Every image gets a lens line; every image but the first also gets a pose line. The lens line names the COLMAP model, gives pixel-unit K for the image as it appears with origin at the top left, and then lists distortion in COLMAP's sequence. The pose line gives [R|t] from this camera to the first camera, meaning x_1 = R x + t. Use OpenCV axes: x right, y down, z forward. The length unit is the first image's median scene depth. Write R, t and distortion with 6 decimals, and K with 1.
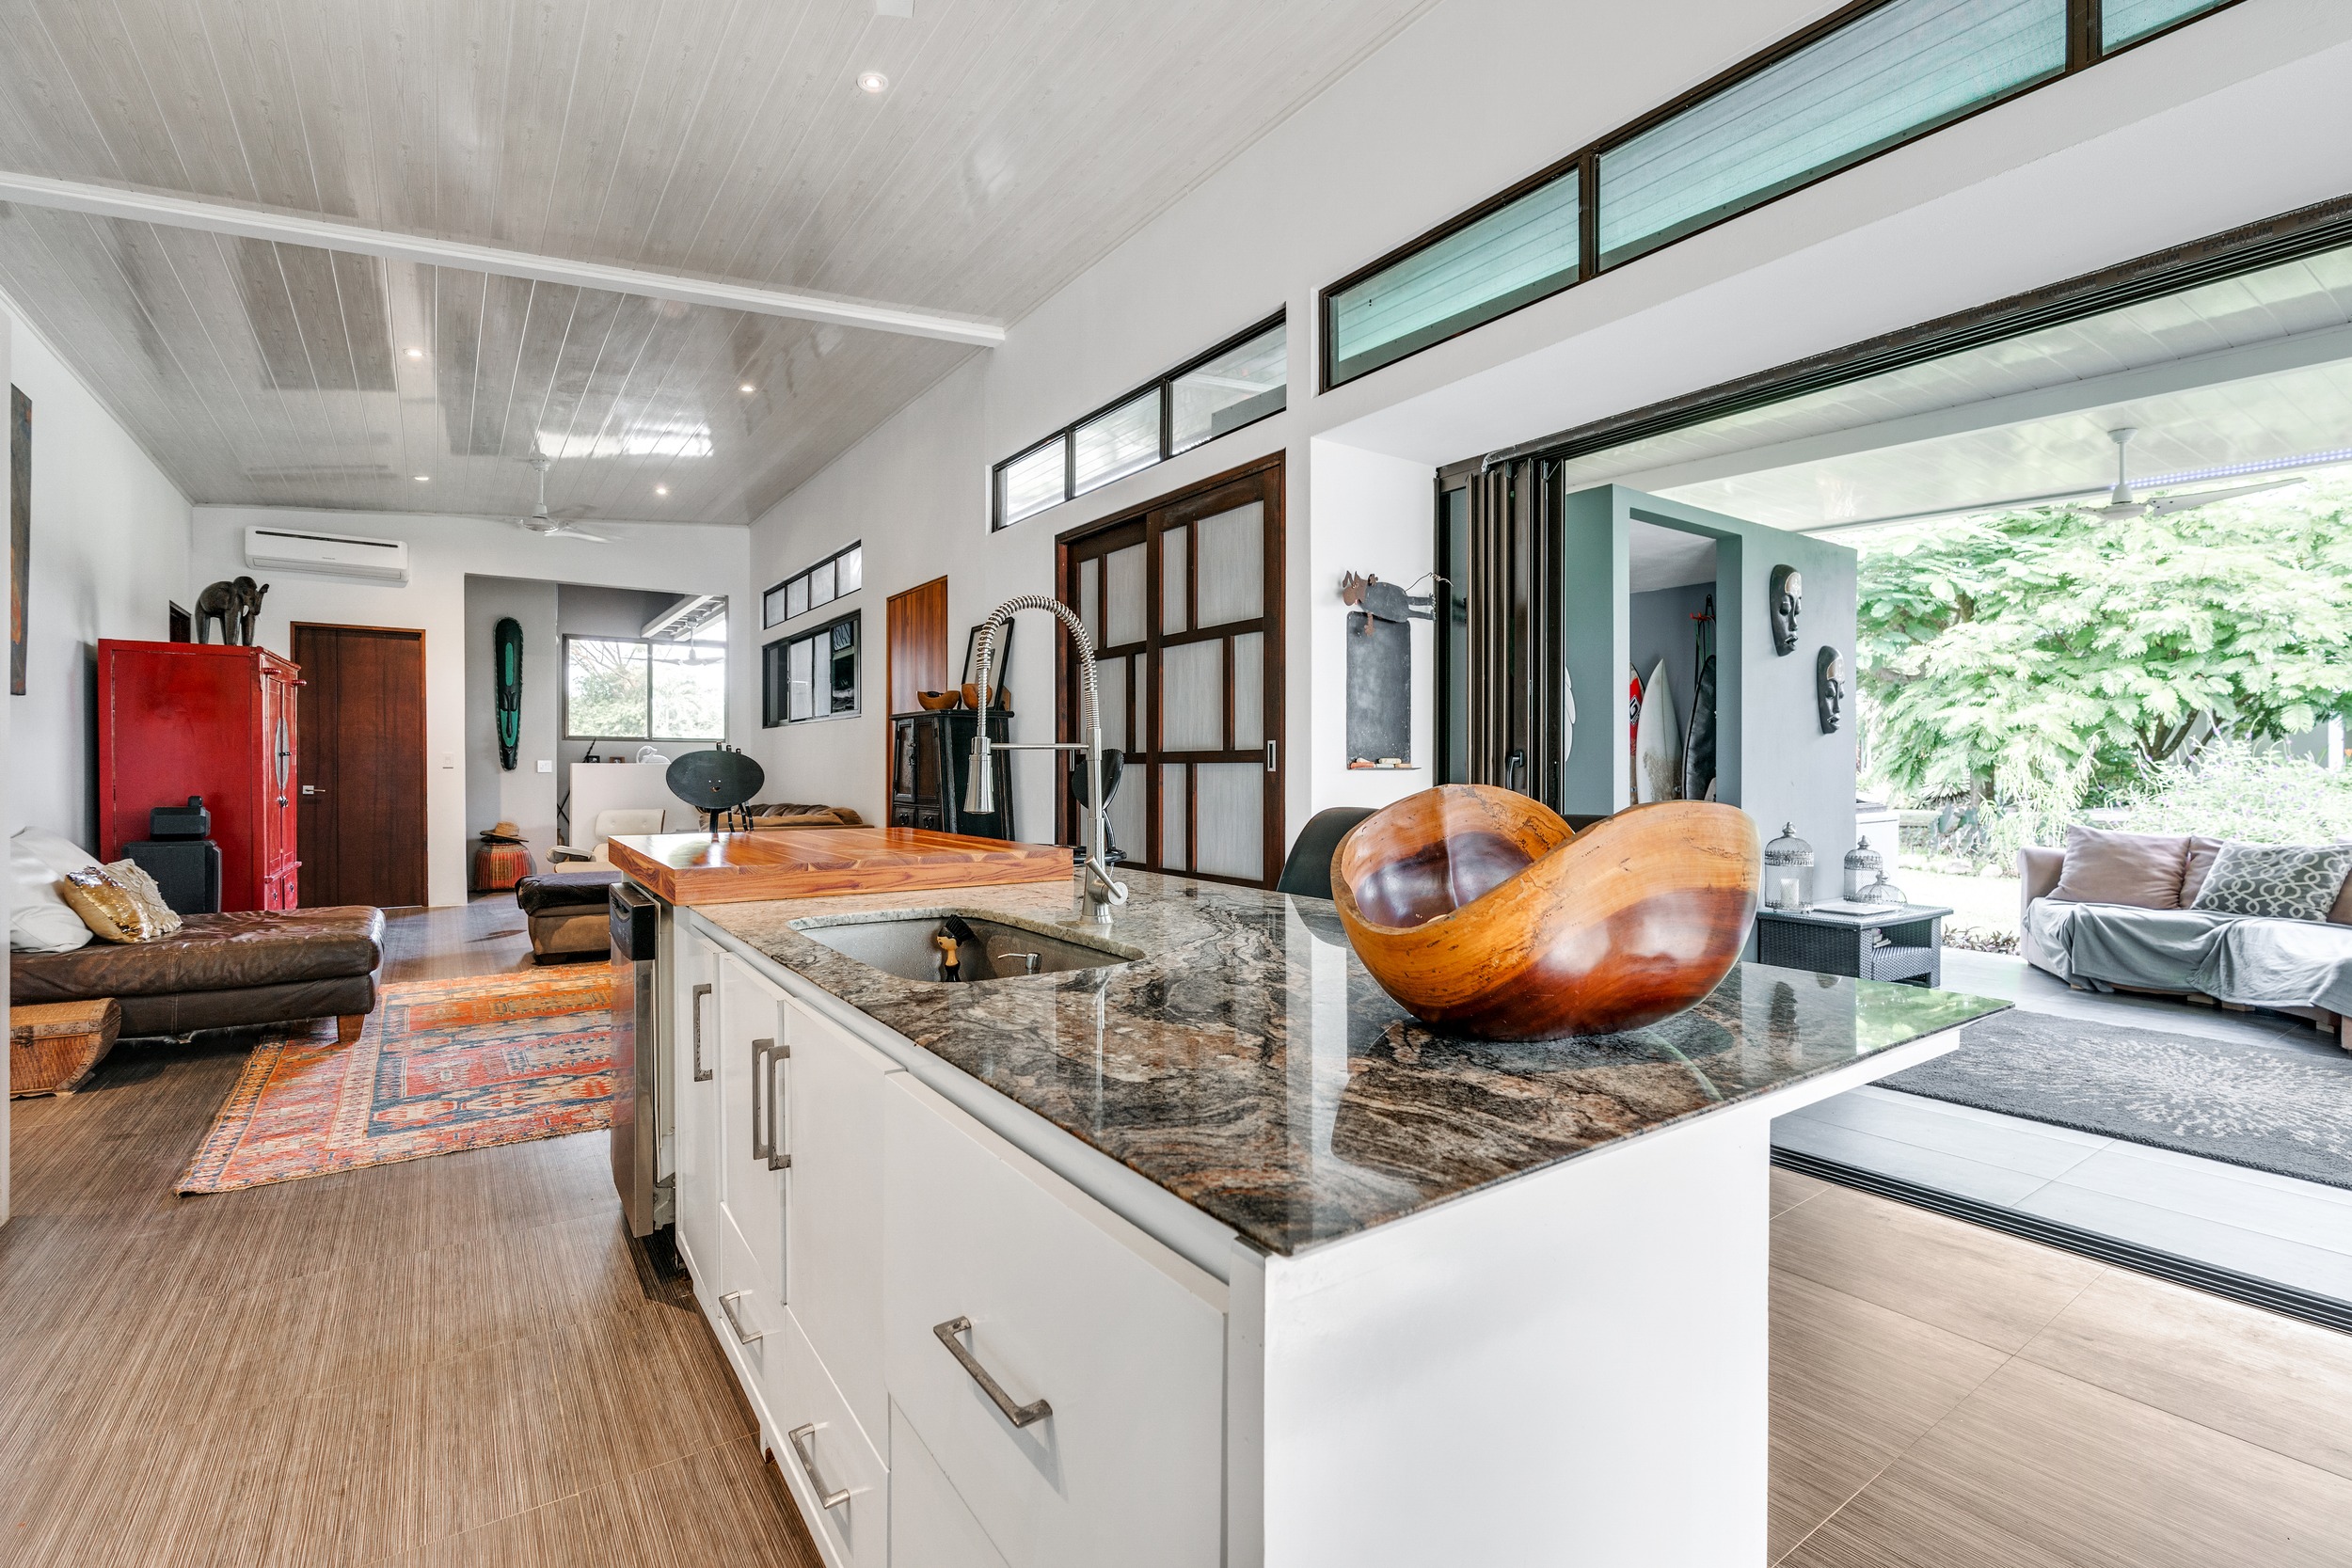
lens RADIAL K [[1087.9, 0, 1181.3], [0, 1087.9, 777.2], [0, 0, 1]] dist [-0.009813, 0.002102]
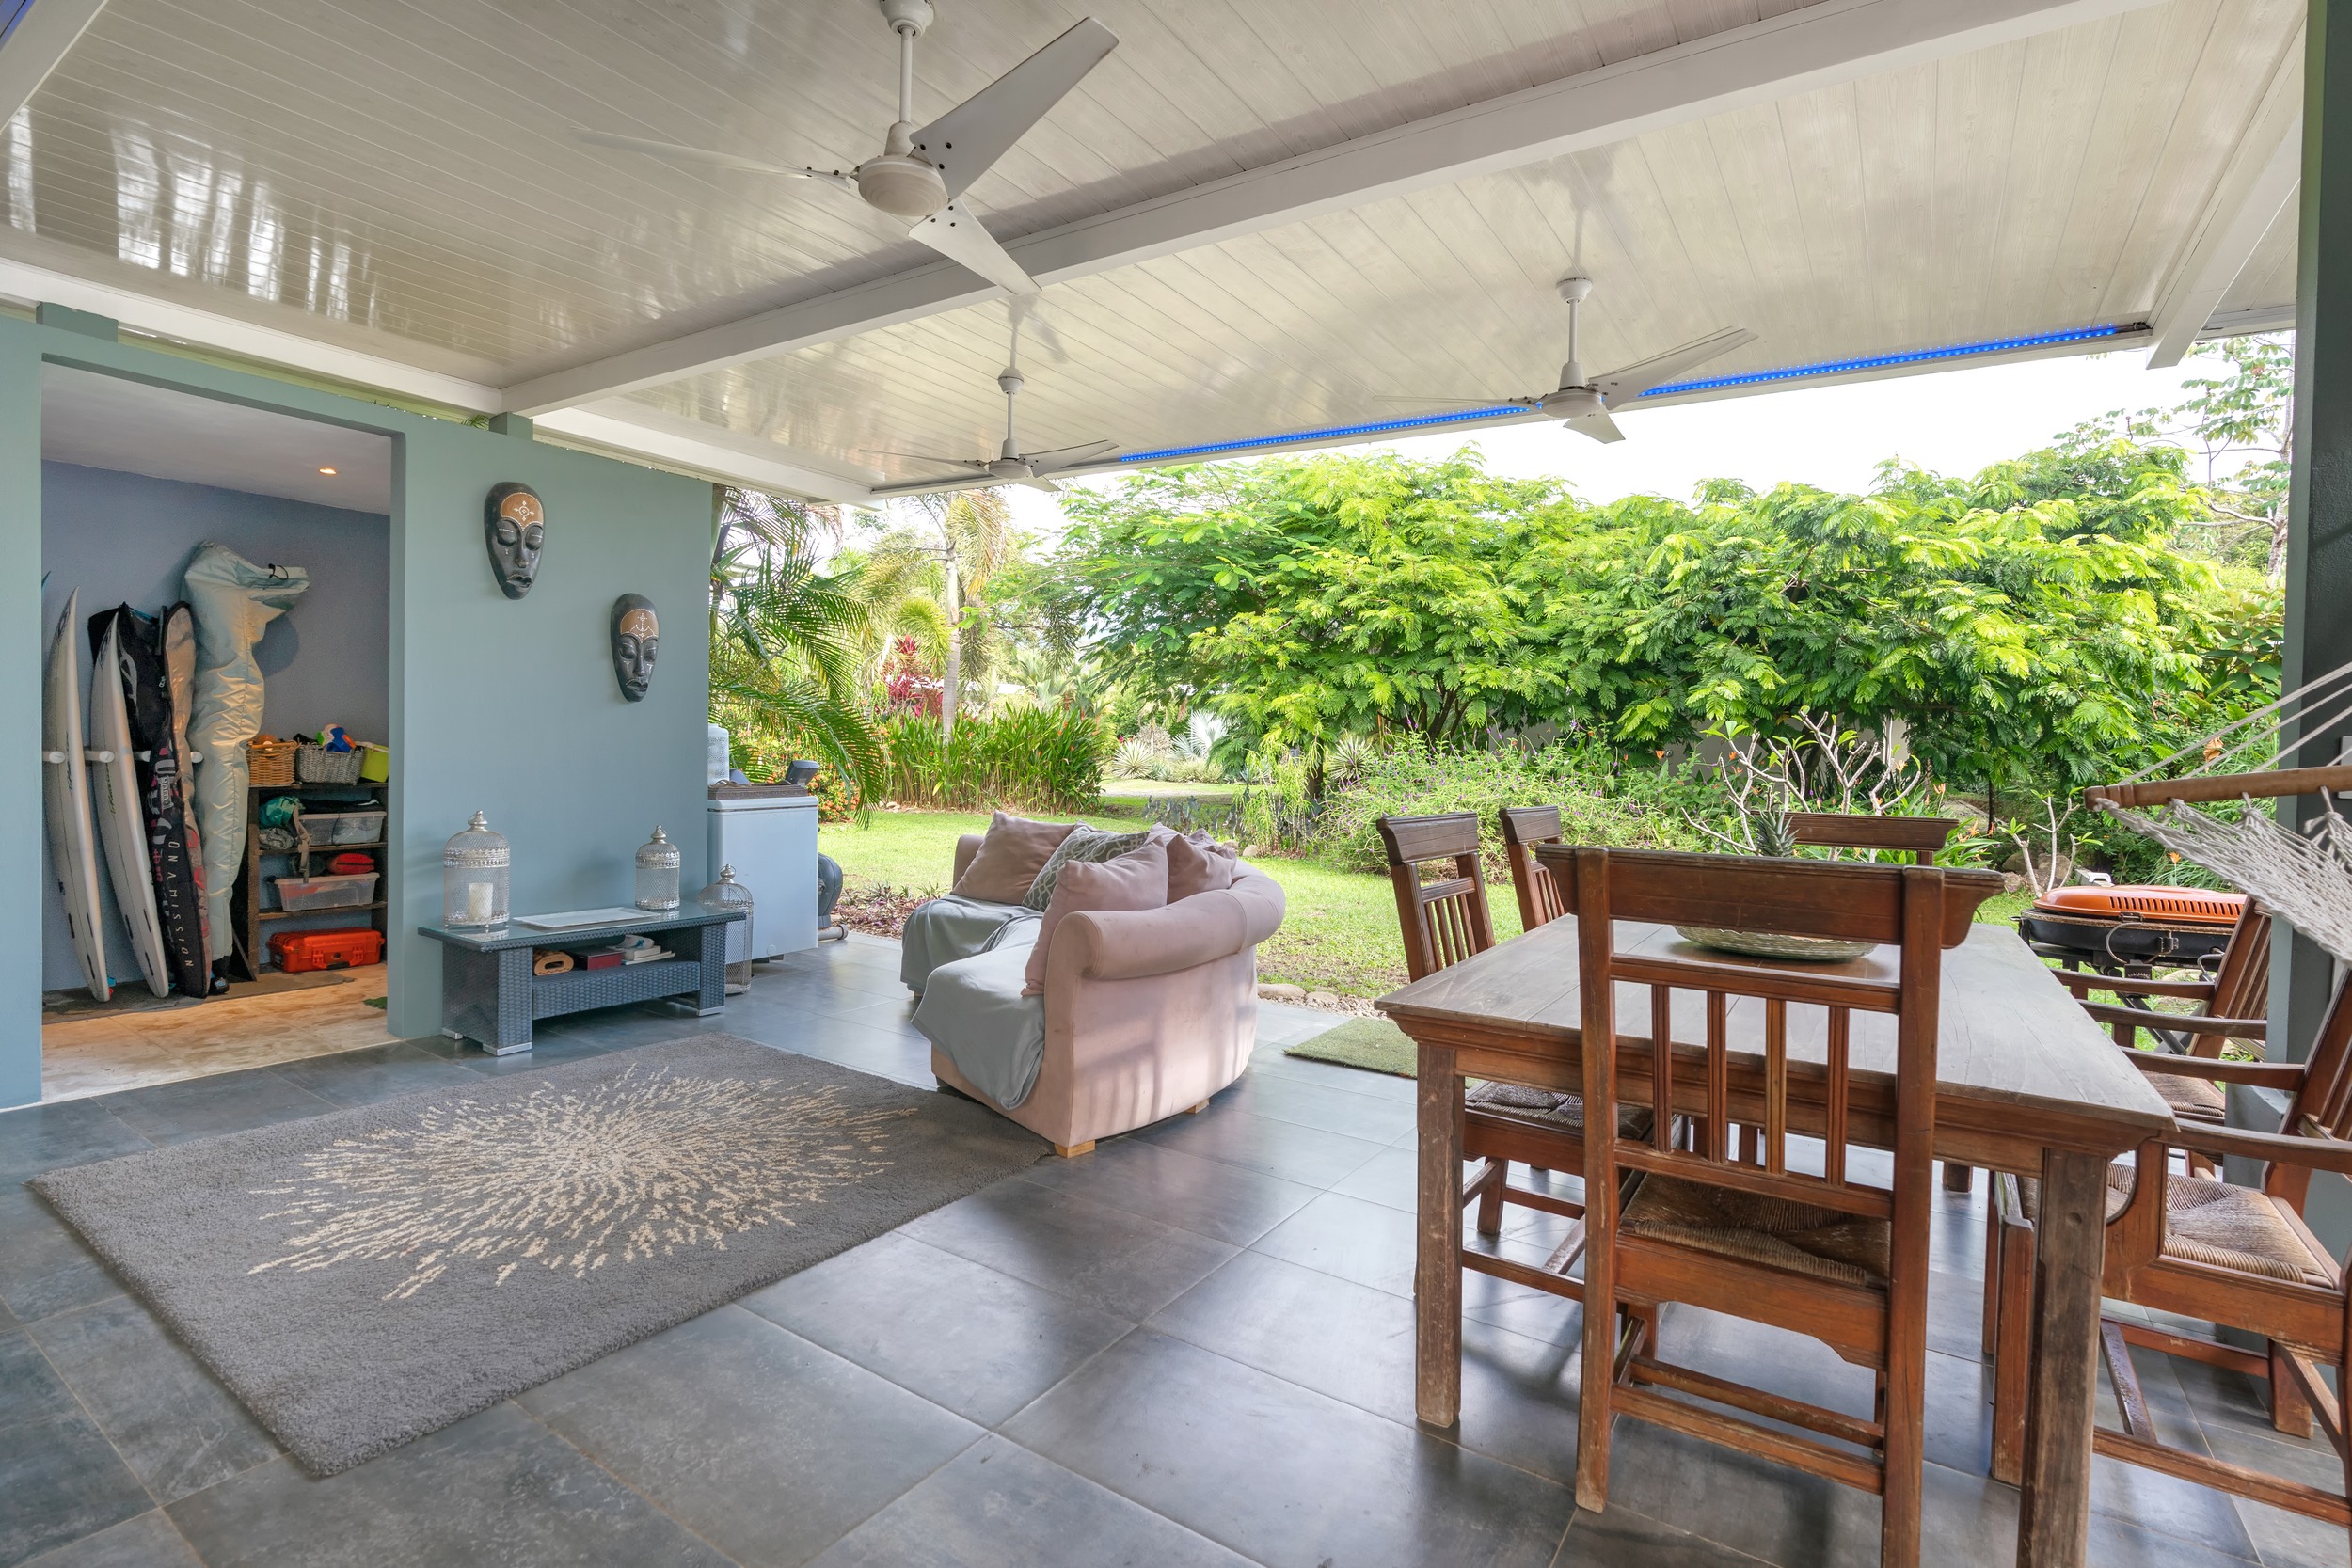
lens RADIAL K [[1087.9, 0, 1195.5], [0, 1087.9, 772.2], [0, 0, 1]] dist [-0.009813, 0.002102]
pose [[0.934138, 0.012200, 0.356703, 0.333498], [-0.018514, 0.999726, 0.014292, -0.002993], [-0.356431, -0.019955, 0.934108, 0.036536]]
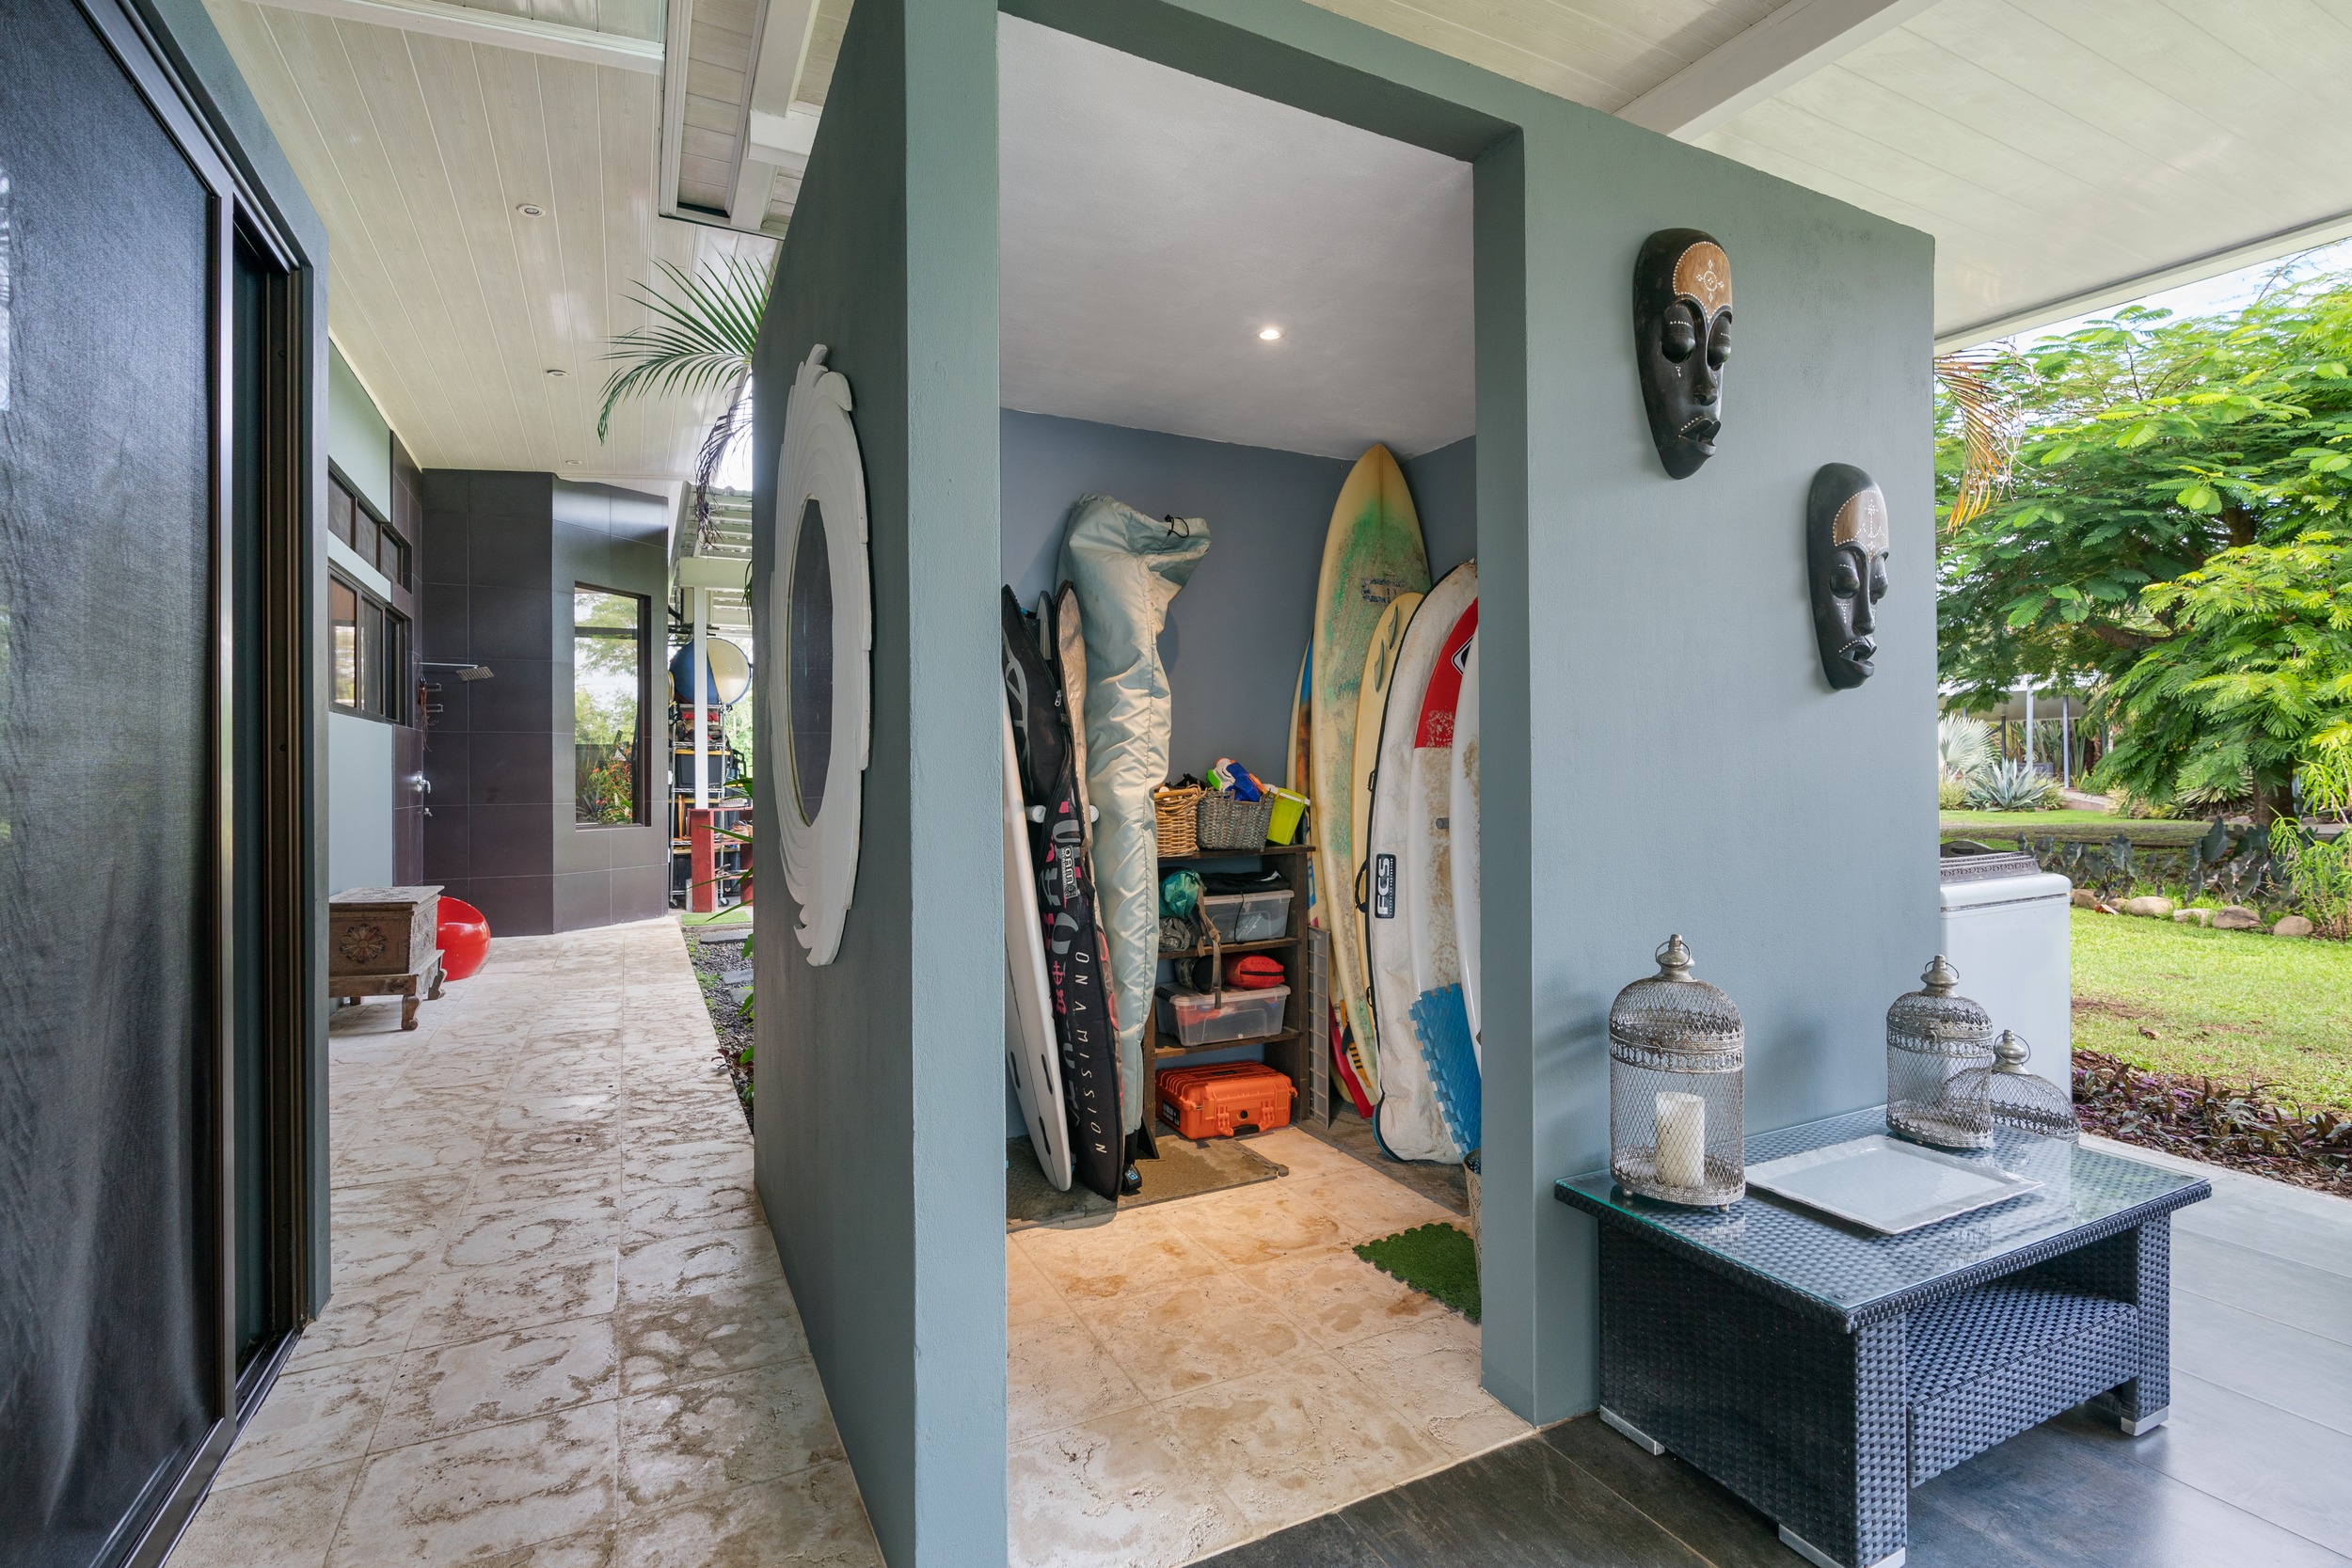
lens RADIAL K [[1087.9, 0, 1180.0], [0, 1087.9, 766.4], [0, 0, 1]] dist [-0.009813, 0.002102]
pose [[0.988462, -0.007571, -0.151283, 0.198419], [0.005643, 0.999897, -0.013169, -0.003821], [0.151367, 0.012163, 0.988403, 0.273799]]
